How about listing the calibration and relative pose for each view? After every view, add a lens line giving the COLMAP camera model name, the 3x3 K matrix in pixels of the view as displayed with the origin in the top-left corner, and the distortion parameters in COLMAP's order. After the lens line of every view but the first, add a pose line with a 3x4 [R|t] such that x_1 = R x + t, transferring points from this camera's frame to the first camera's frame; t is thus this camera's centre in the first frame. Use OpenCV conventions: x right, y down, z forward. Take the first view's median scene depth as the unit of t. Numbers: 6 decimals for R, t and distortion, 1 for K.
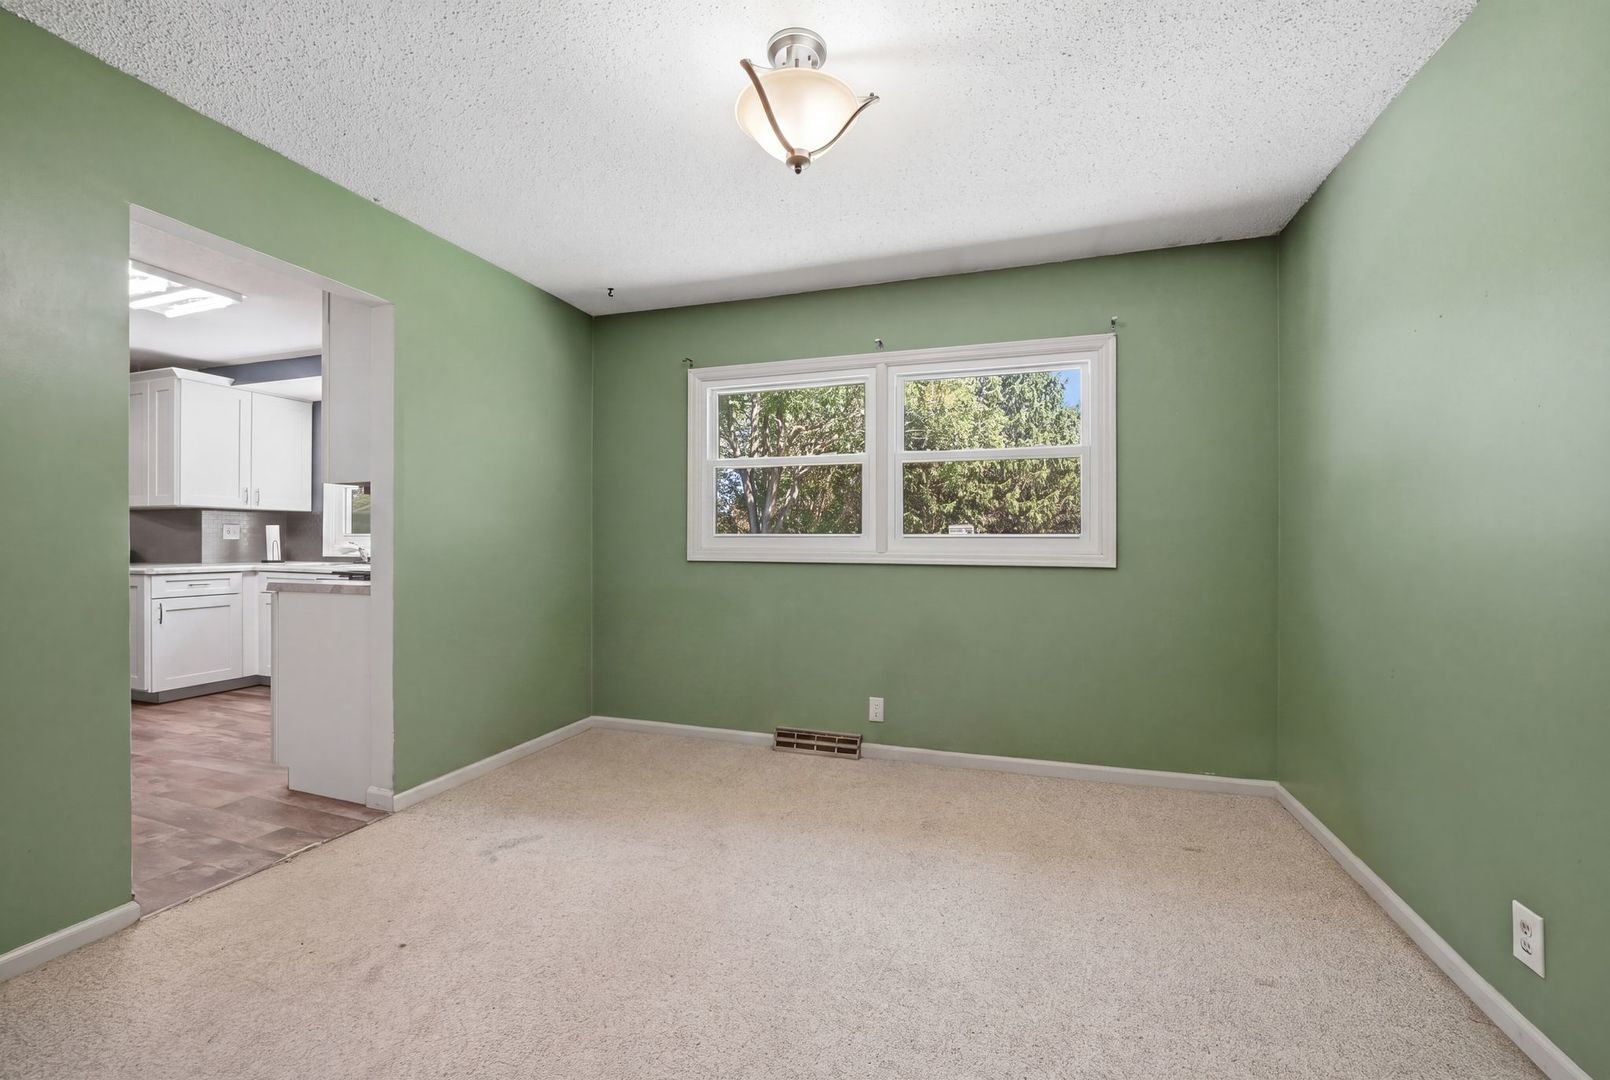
lens RADIAL K [[658.5, 0, 812.7], [0, 658.5, 541.1], [0, 0, 1]] dist [-0.011582, 0.000681]
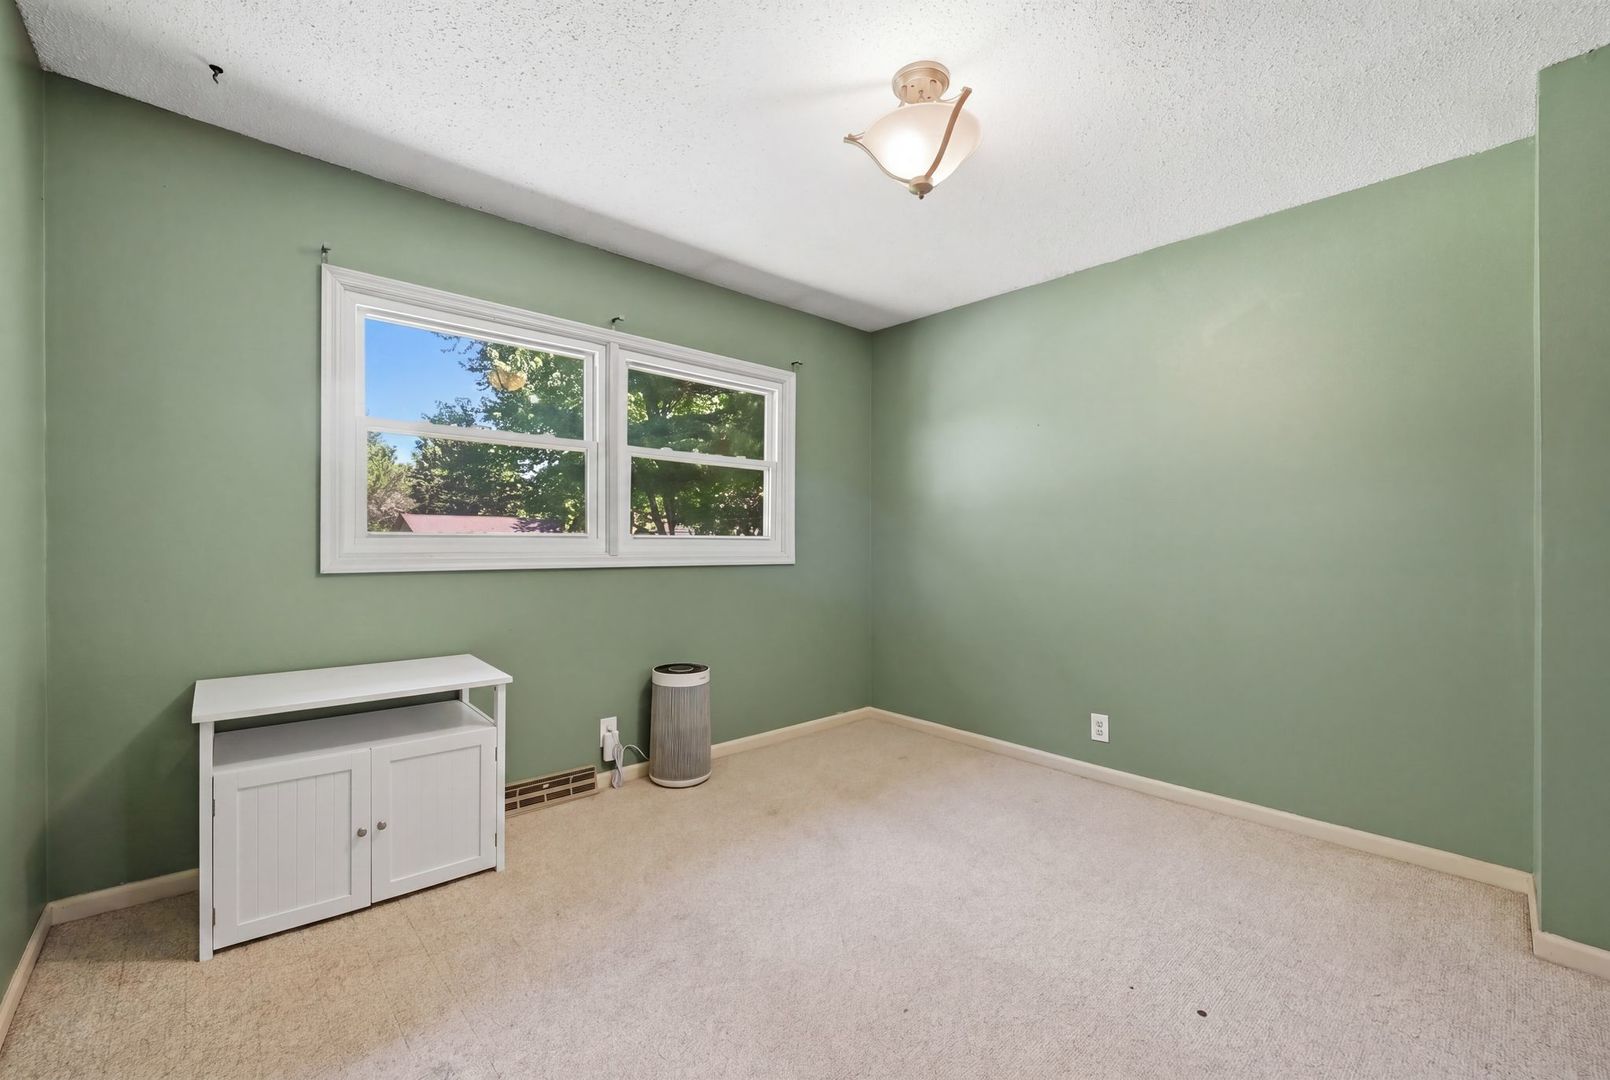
lens RADIAL K [[658.5, 0, 812.5], [0, 658.5, 547.2], [0, 0, 1]] dist [-0.011582, 0.000681]
pose [[0.497343, -0.009137, 0.867506, -0.536725], [-0.001153, 0.999937, 0.011192, -0.003906], [-0.867553, -0.006566, 0.497301, 0.322806]]
